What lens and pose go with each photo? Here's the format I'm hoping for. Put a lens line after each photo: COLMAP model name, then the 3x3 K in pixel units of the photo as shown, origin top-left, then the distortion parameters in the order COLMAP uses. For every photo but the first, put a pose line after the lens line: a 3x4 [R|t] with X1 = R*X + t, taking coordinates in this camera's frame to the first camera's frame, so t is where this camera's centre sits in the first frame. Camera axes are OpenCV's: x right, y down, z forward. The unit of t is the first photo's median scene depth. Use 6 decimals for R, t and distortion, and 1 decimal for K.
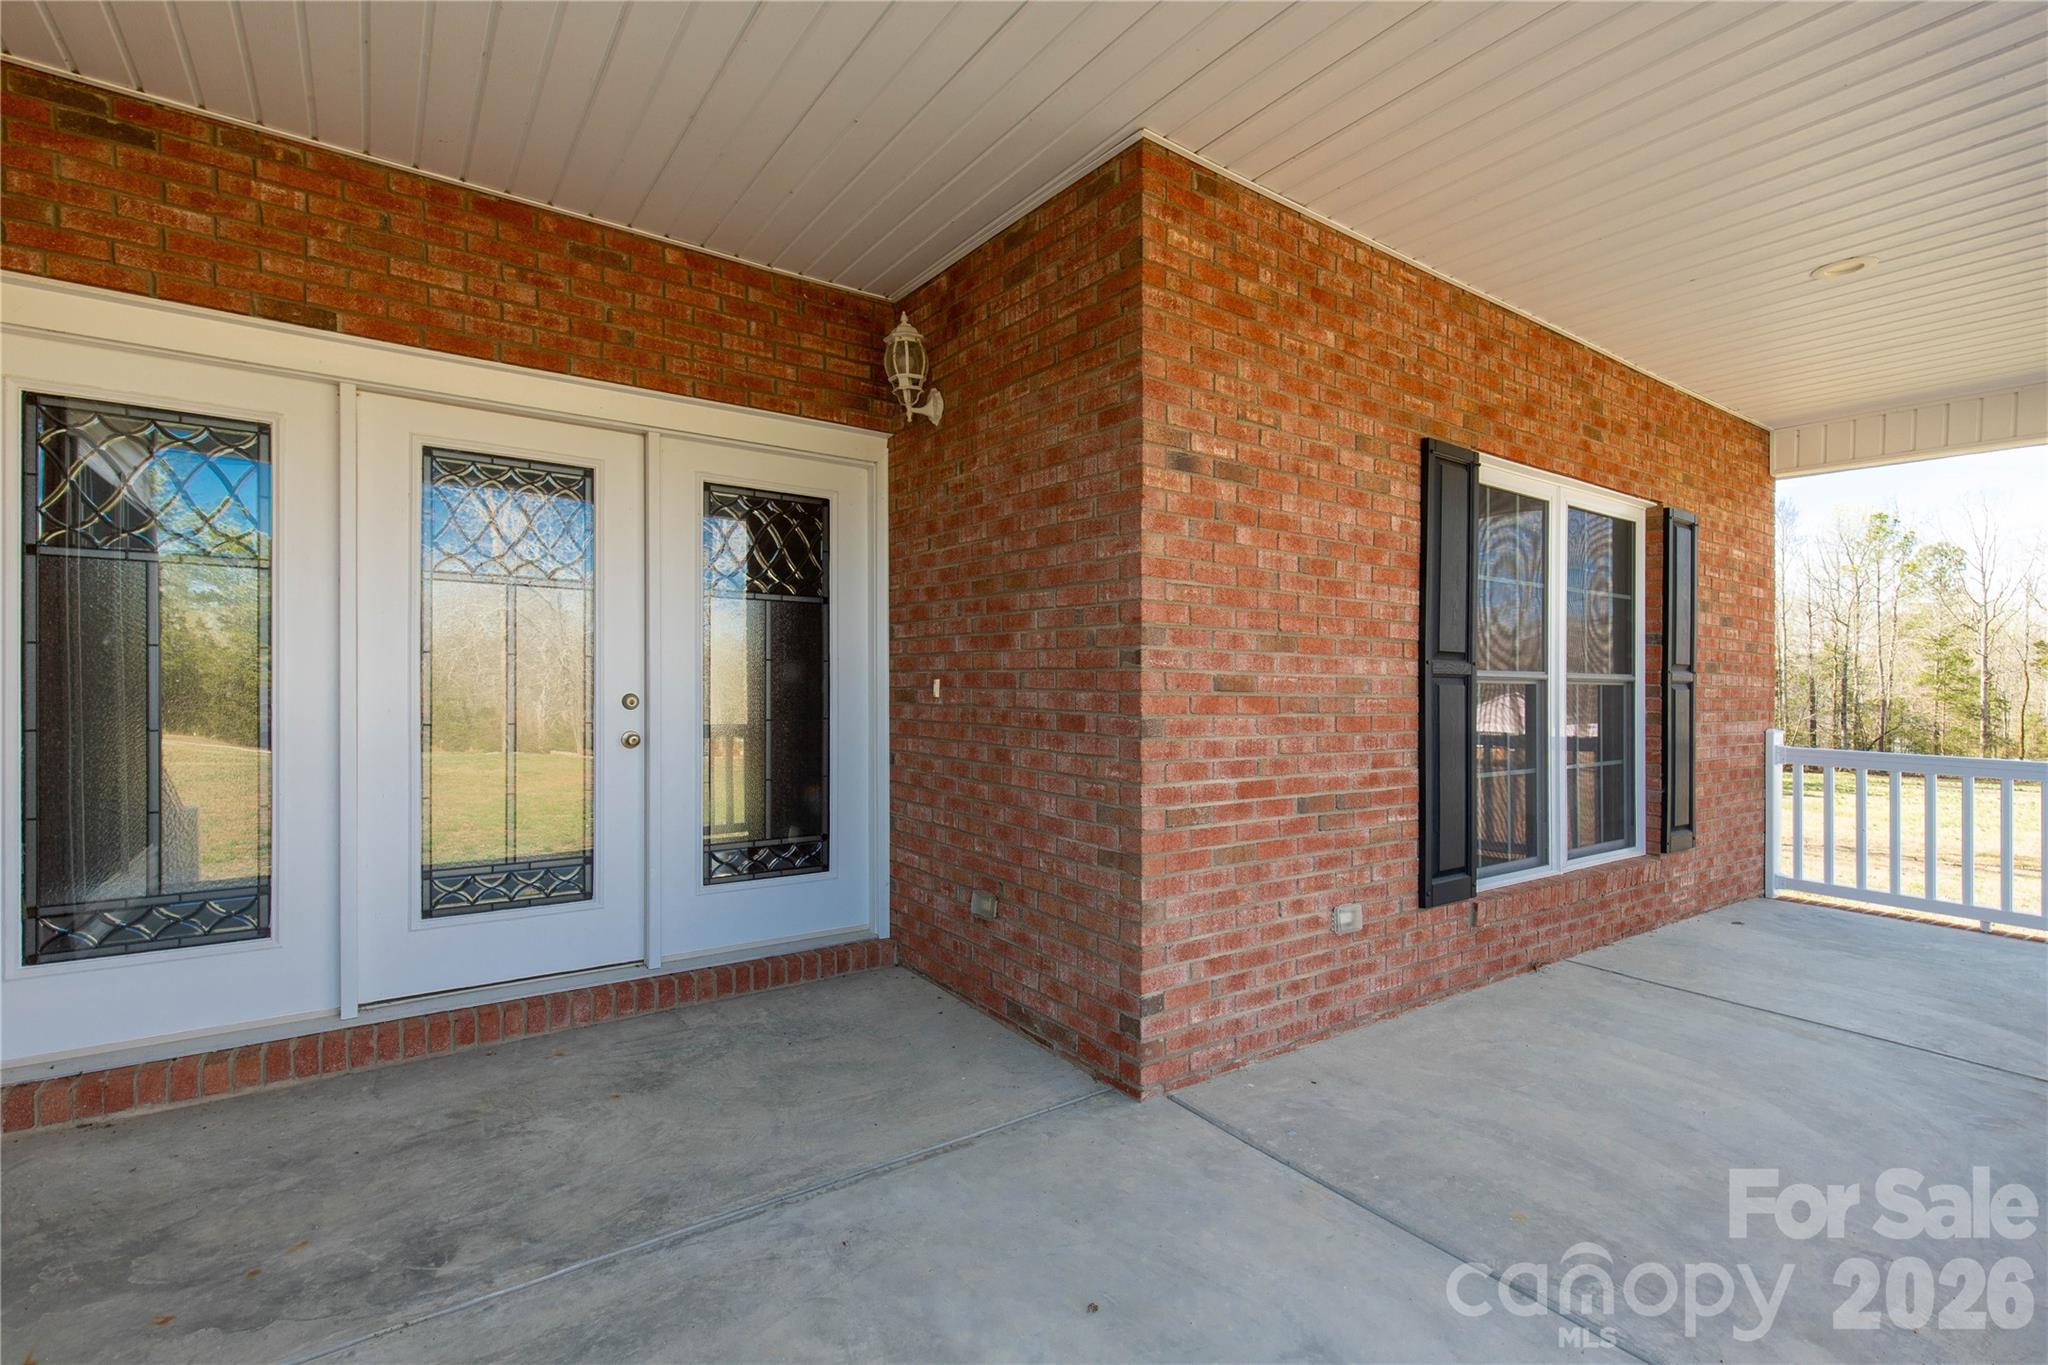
lens RADIAL K [[934.7, 0, 1033.3], [0, 934.7, 693.5], [0, 0, 1]] dist [0.009922, -0.001023]
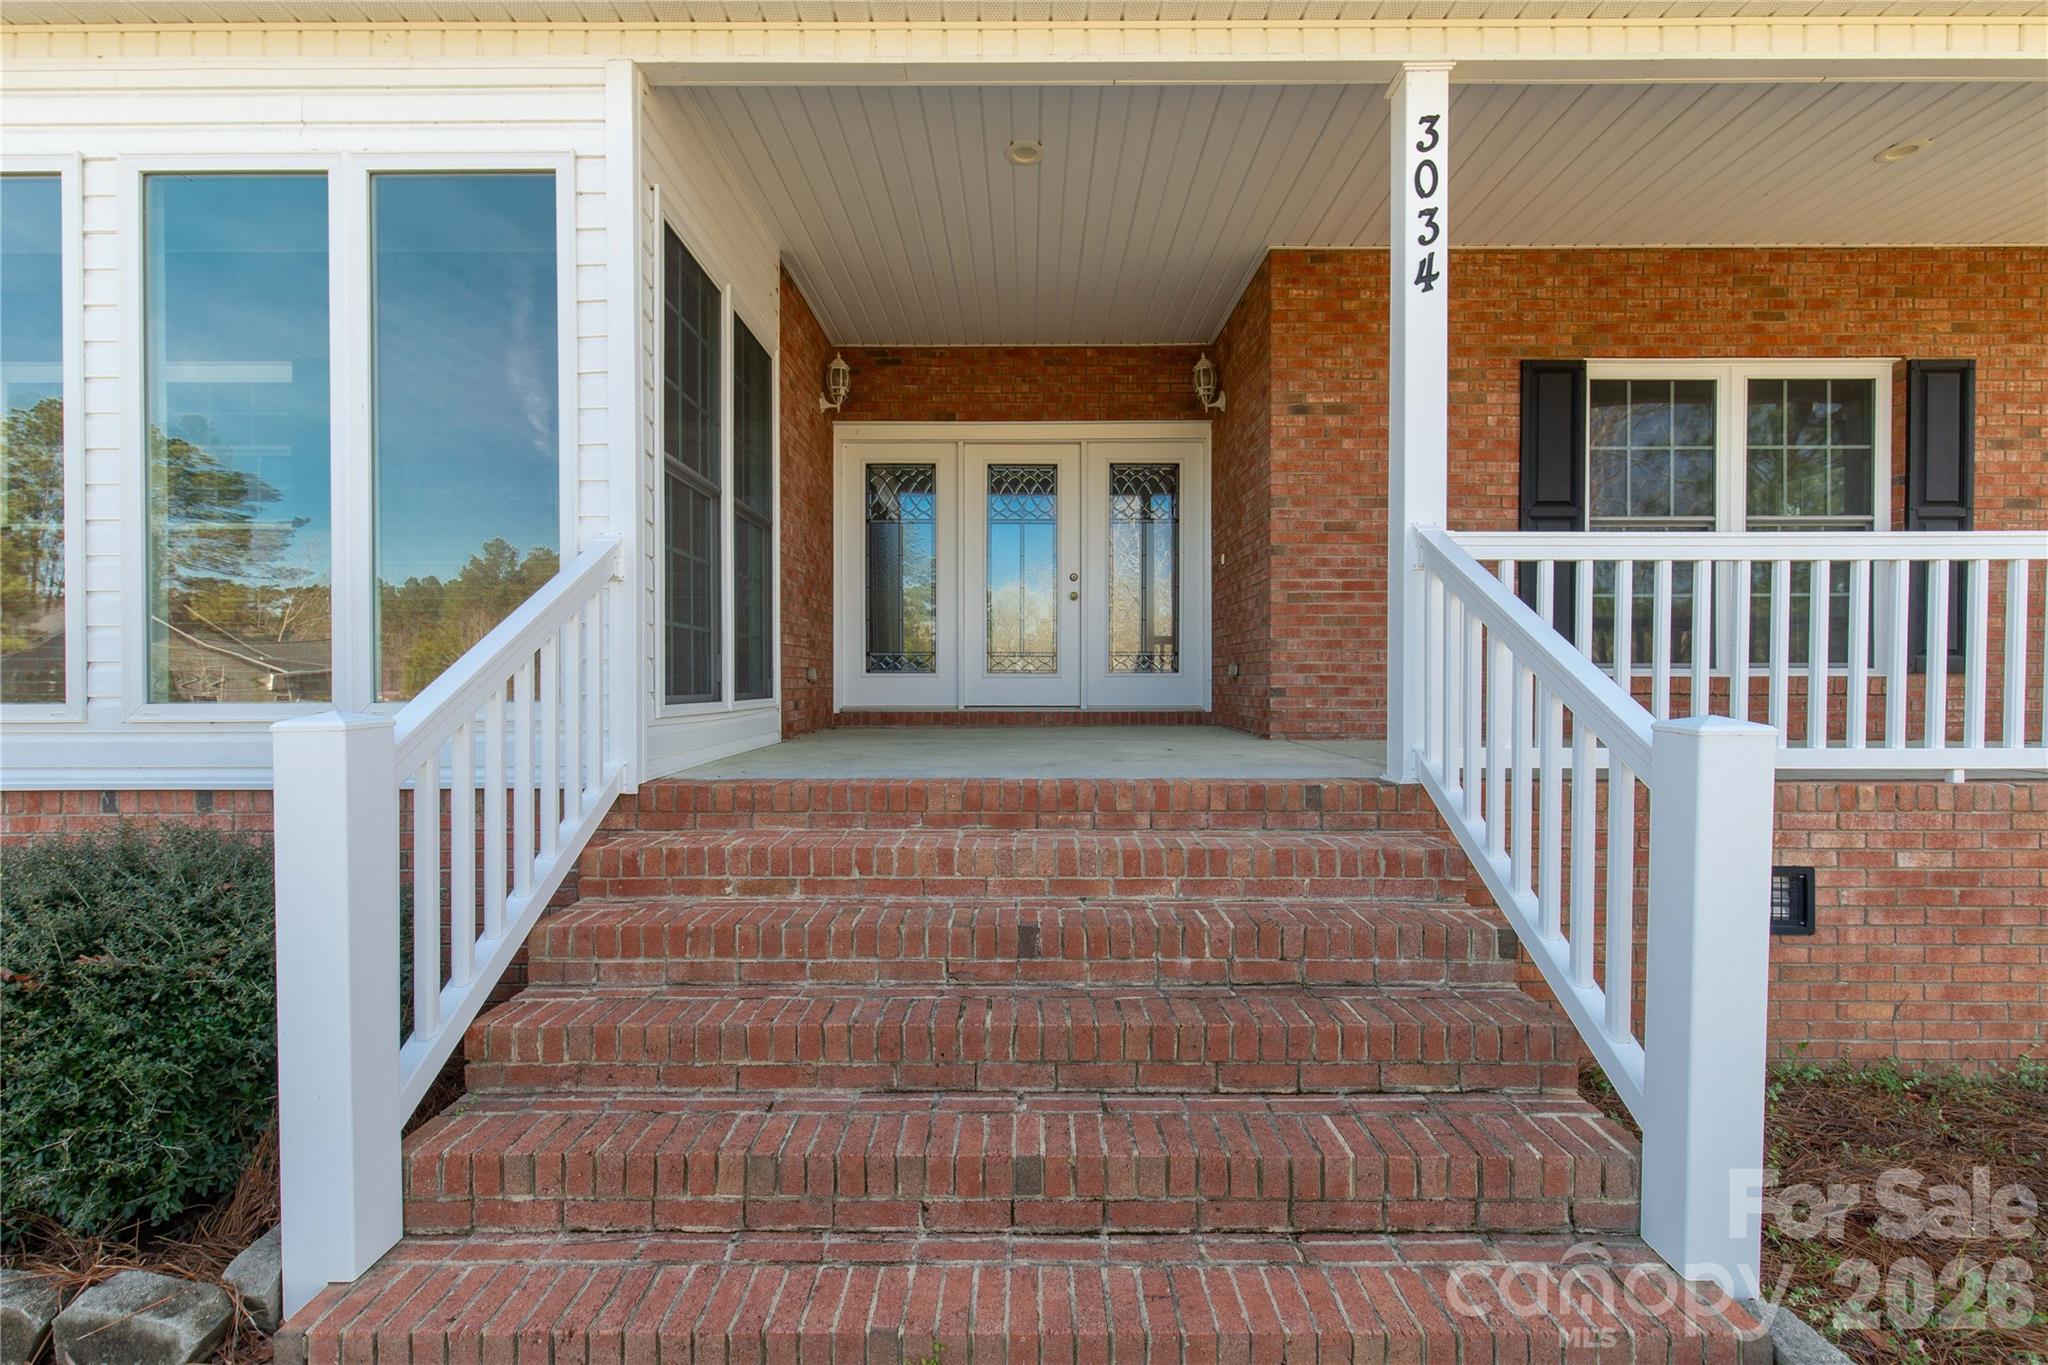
lens RADIAL K [[934.7, 0, 1009.4], [0, 934.7, 685.6], [0, 0, 1]] dist [0.009922, -0.001023]
pose [[0.806532, -0.009723, -0.591111, 0.758076], [0.001130, 0.999888, -0.014905, 0.319544], [0.591189, 0.011354, 0.806453, -0.820150]]
